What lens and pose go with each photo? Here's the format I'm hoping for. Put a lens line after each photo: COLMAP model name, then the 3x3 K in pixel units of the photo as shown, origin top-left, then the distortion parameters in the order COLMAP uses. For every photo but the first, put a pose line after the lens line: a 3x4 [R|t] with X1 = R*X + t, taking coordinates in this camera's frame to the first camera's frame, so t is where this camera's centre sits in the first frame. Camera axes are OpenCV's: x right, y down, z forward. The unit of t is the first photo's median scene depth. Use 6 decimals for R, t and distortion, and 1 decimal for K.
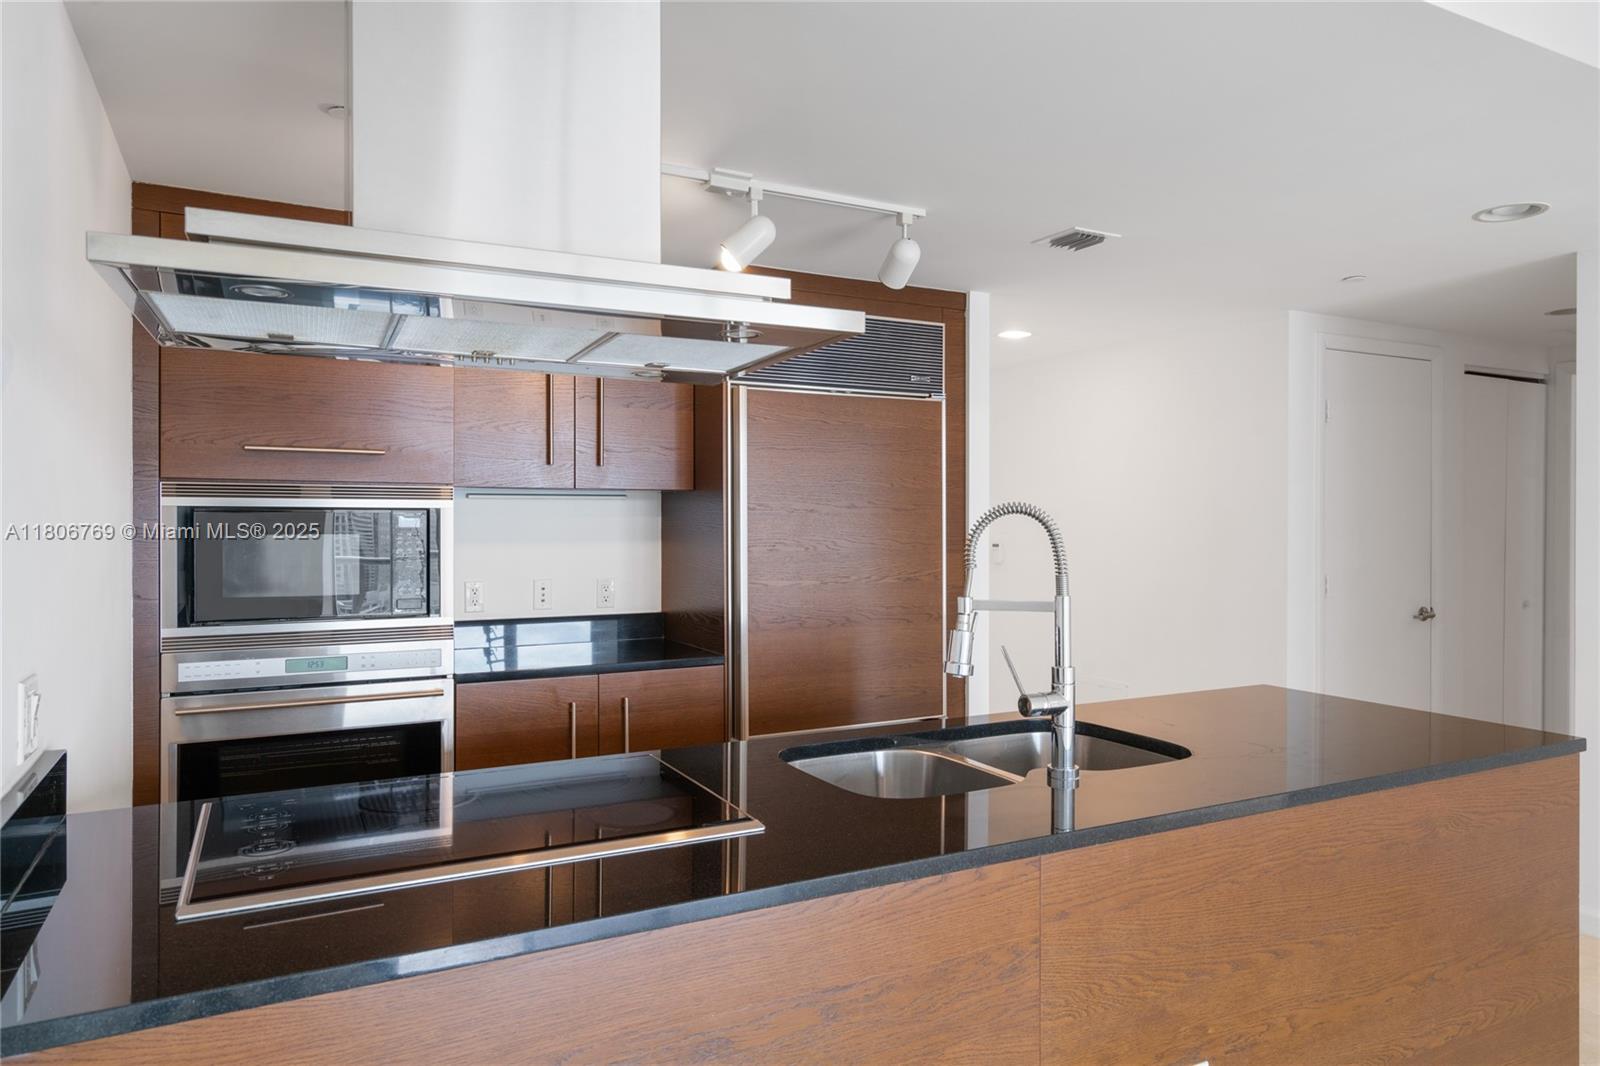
lens RADIAL K [[1024.7, 0, 800.0], [0, 1024.7, 533.0], [0, 0, 1]] dist [0.002544, 0.000303]
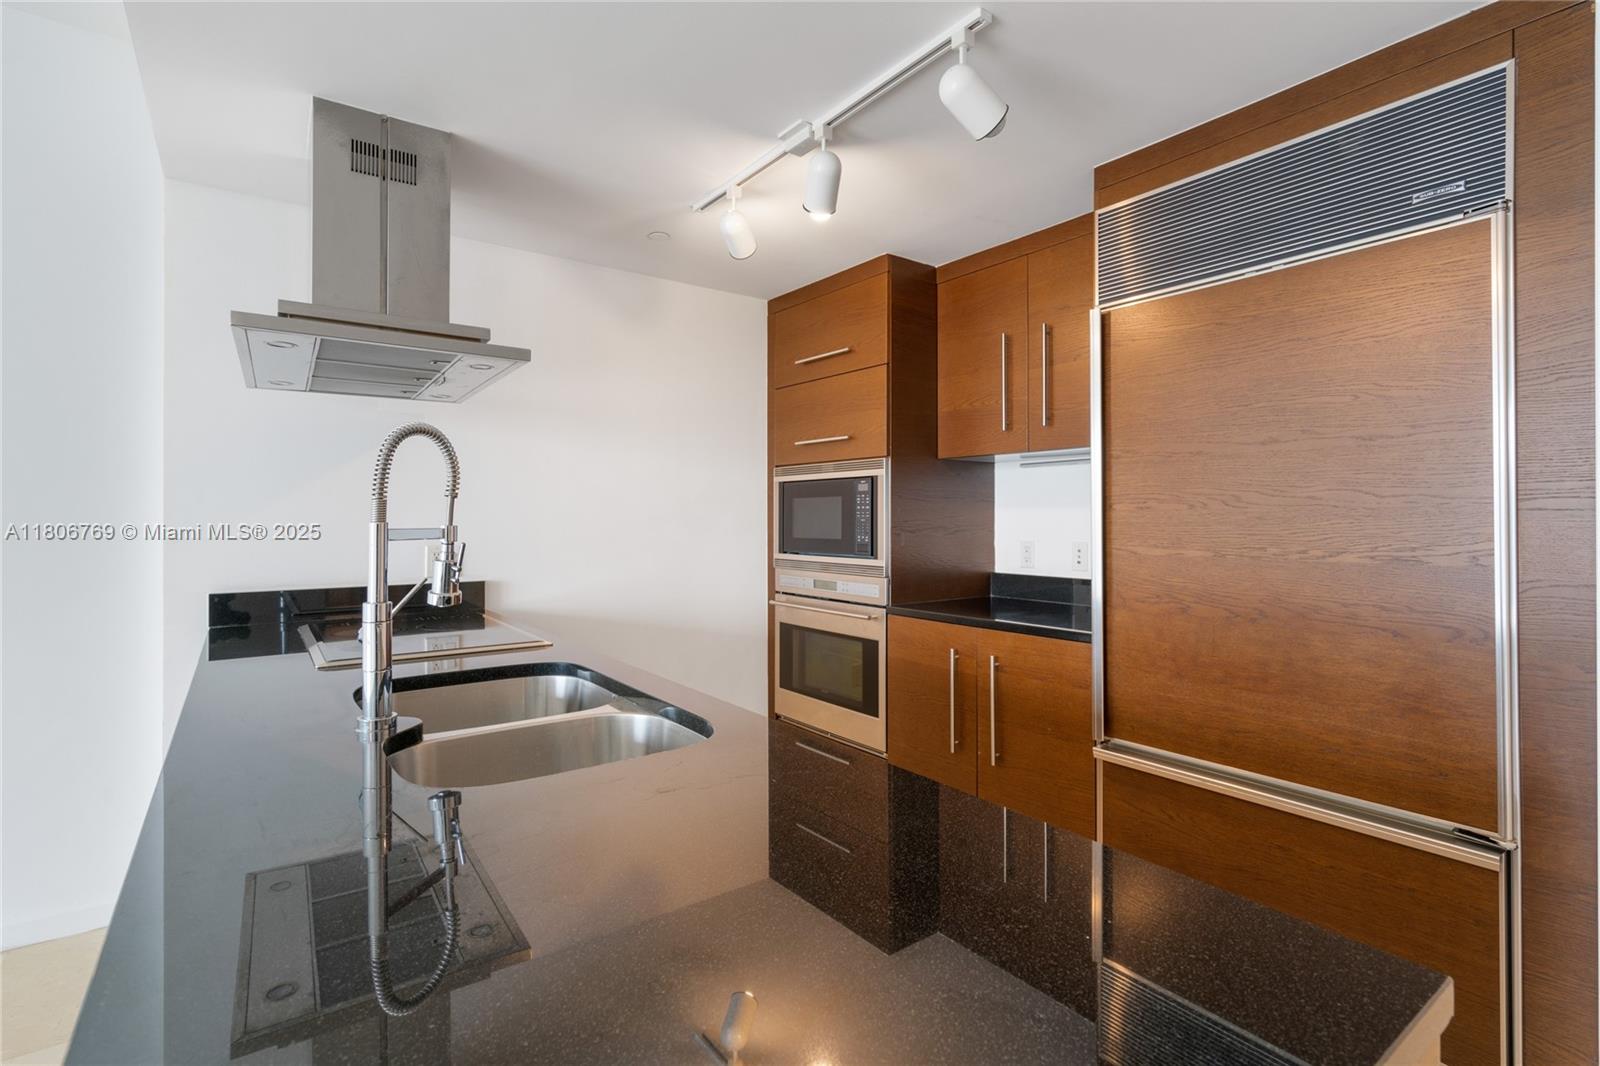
lens RADIAL K [[759.4, 0, 808.7], [0, 759.4, 514.6], [0, 0, 1]] dist [0.001846, 0.000510]
pose [[0.150826, -0.006010, -0.988542, 0.500527], [-0.010693, 0.999913, -0.007711, 0.028624], [0.988503, 0.011733, 0.150748, 0.659382]]
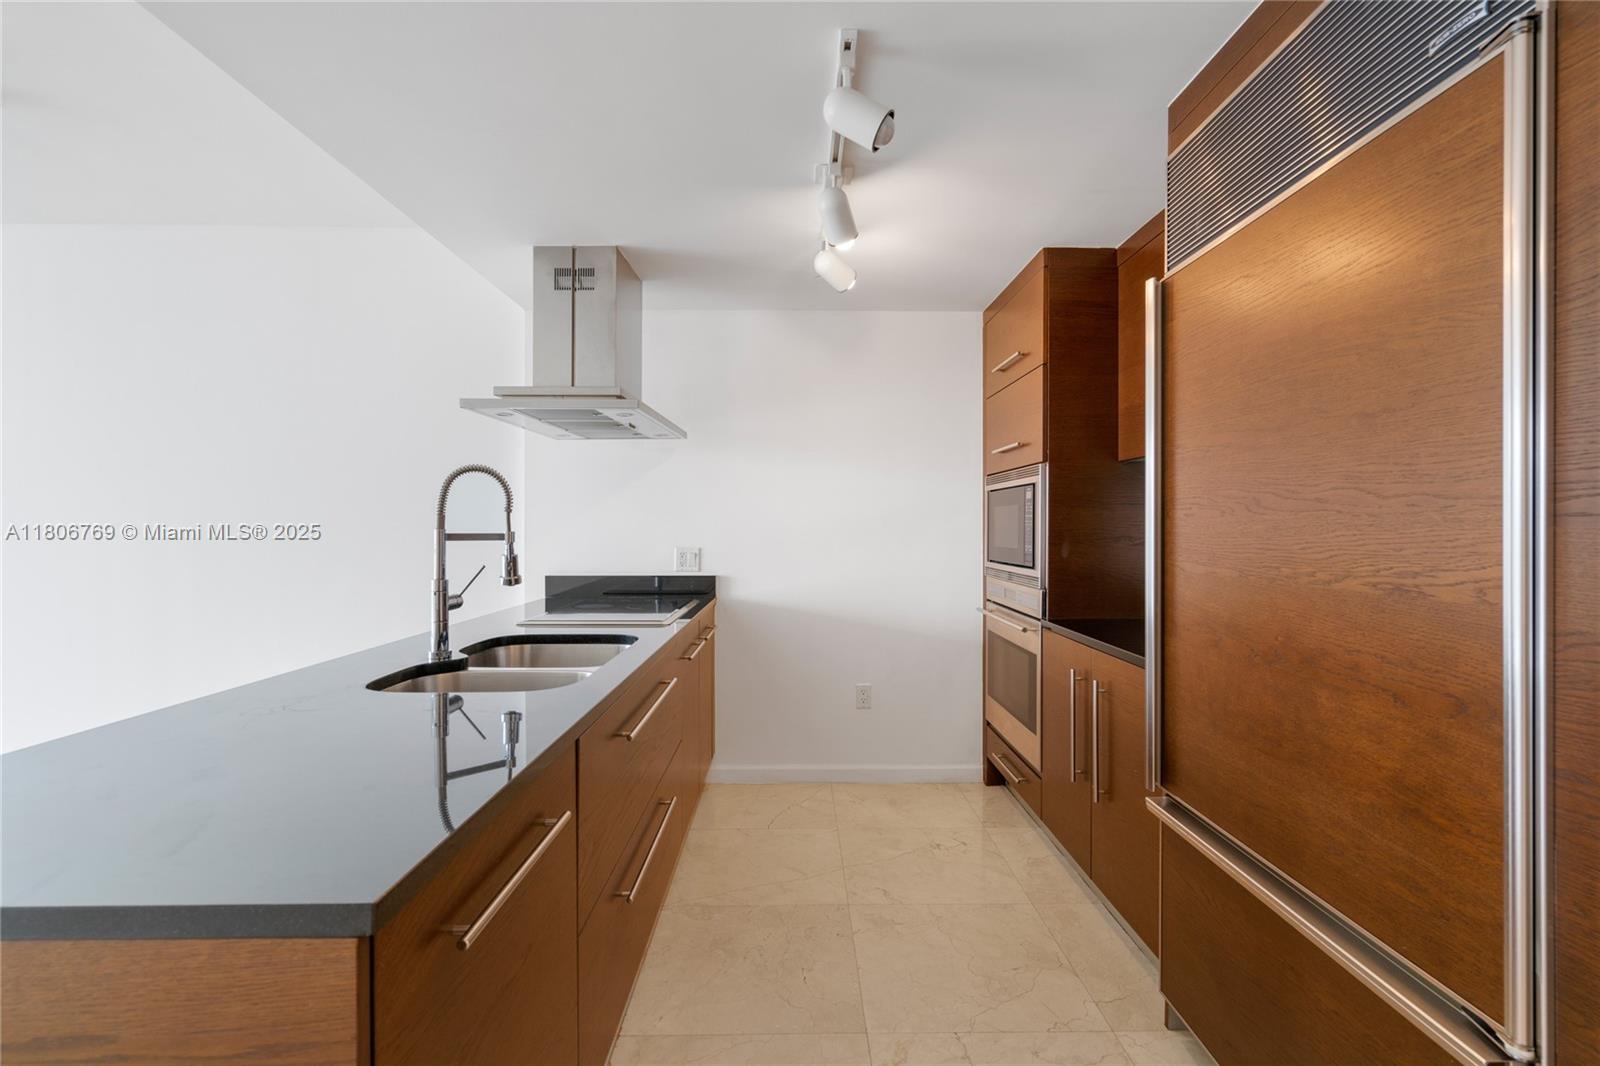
lens RADIAL K [[728.3, 0, 803.2], [0, 728.3, 529.1], [0, 0, 1]] dist [-0.001983, 0.001113]
pose [[-0.452808, 0.001671, -0.891606, 0.478885], [-0.011503, 0.999904, 0.007716, 0.024364], [0.891534, 0.013750, -0.452746, 0.985583]]
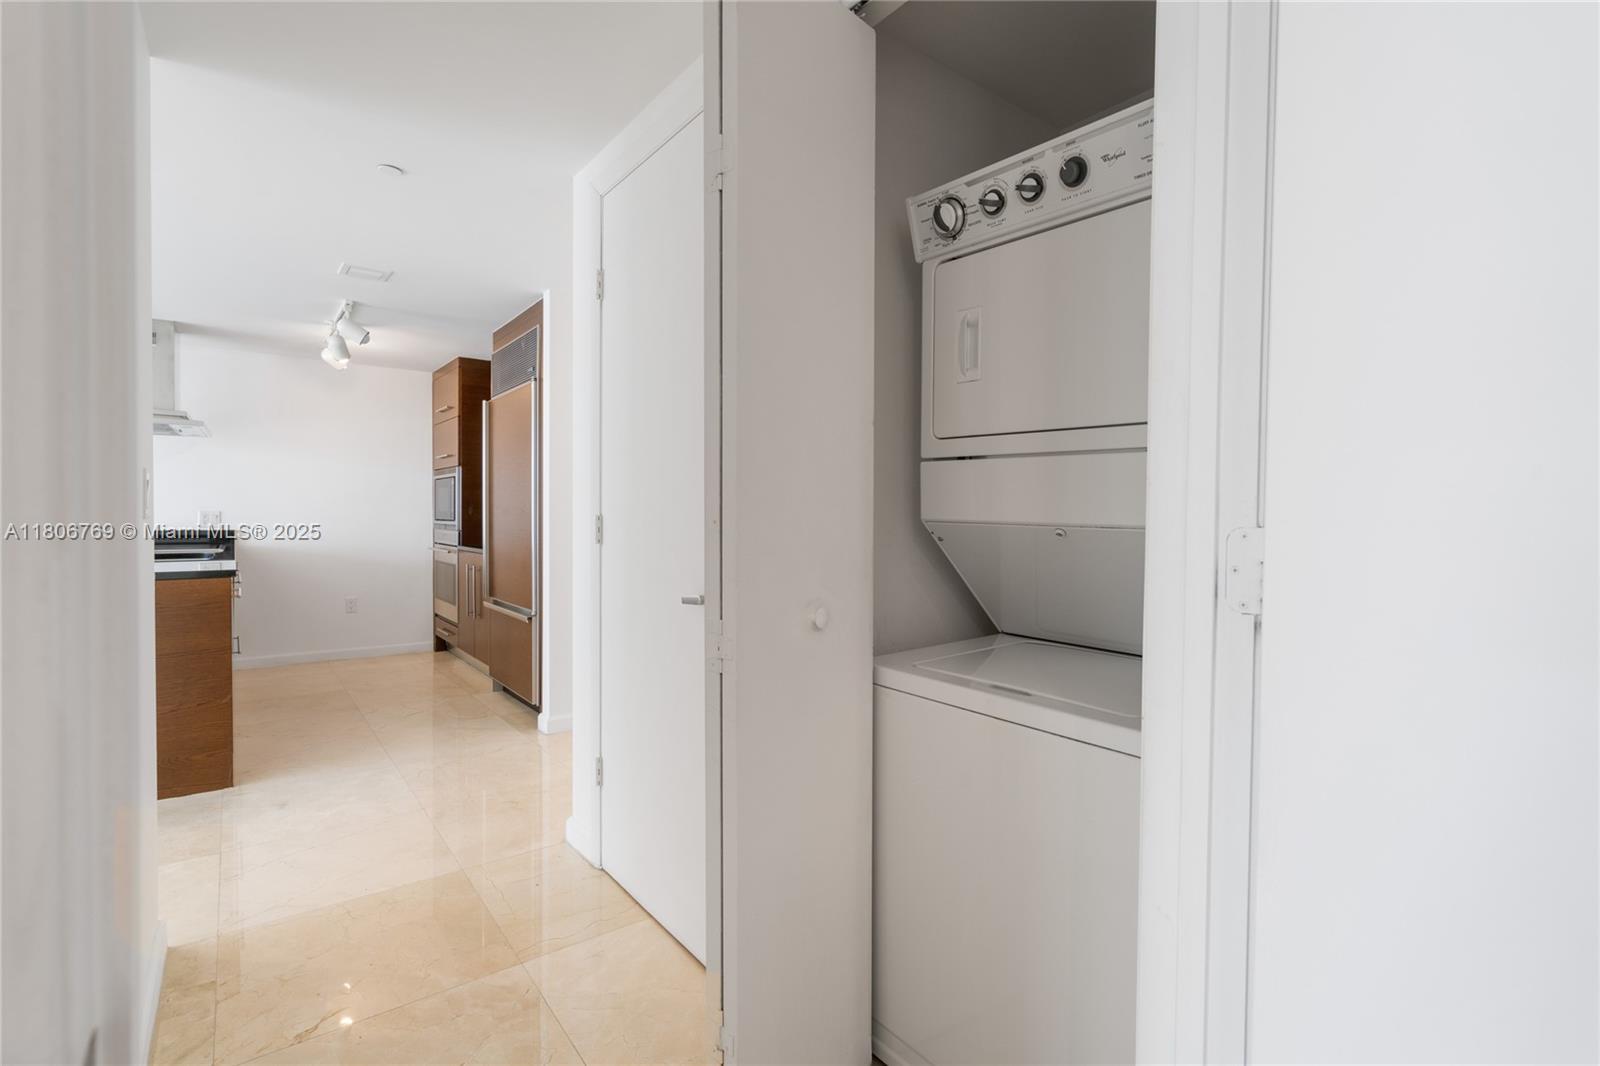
lens RADIAL K [[728.3, 0, 803.2], [0, 728.3, 529.1], [0, 0, 1]] dist [-0.001983, 0.001113]
pose [[0.181121, 0.020307, -0.983251, 1.282283], [-0.018217, 0.999685, 0.017291, 0.048217], [0.983292, 0.014780, 0.181434, 1.287440]]
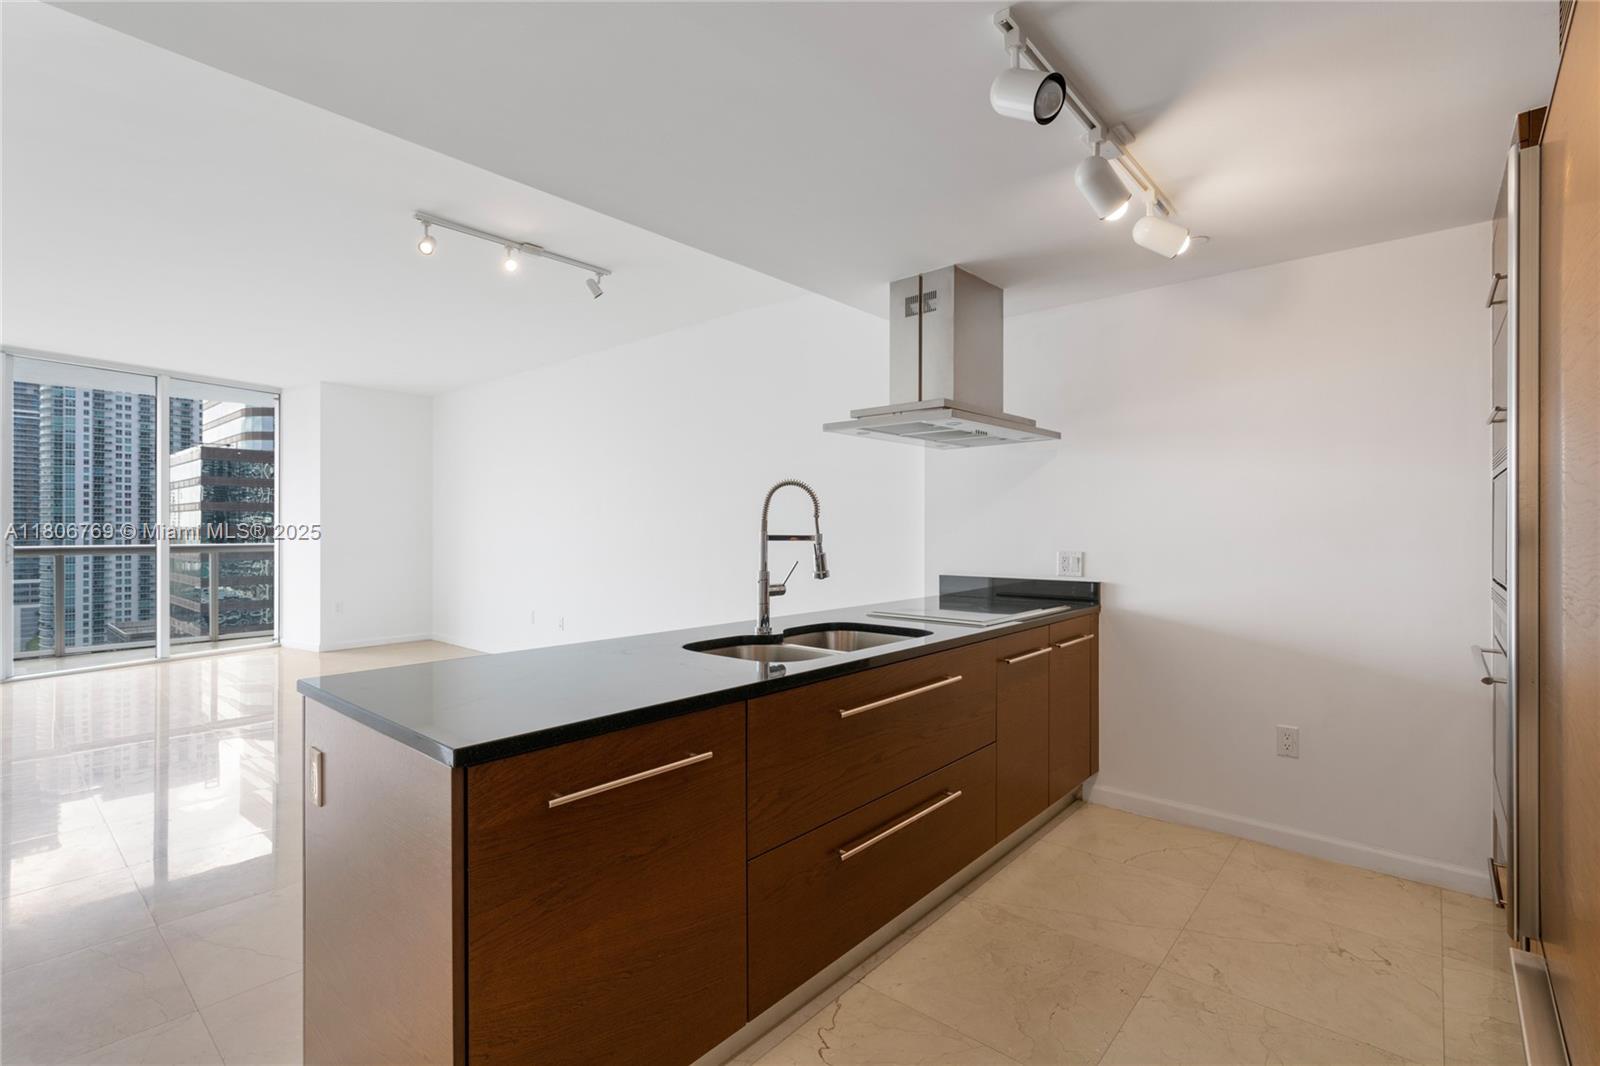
lens RADIAL K [[728.3, 0, 803.2], [0, 728.3, 529.1], [0, 0, 1]] dist [-0.001983, 0.001113]
pose [[-0.929926, -0.001845, -0.367743, 0.343900], [-0.006200, 0.999924, 0.010660, 0.021848], [0.367695, 0.012193, -0.929866, 1.149037]]
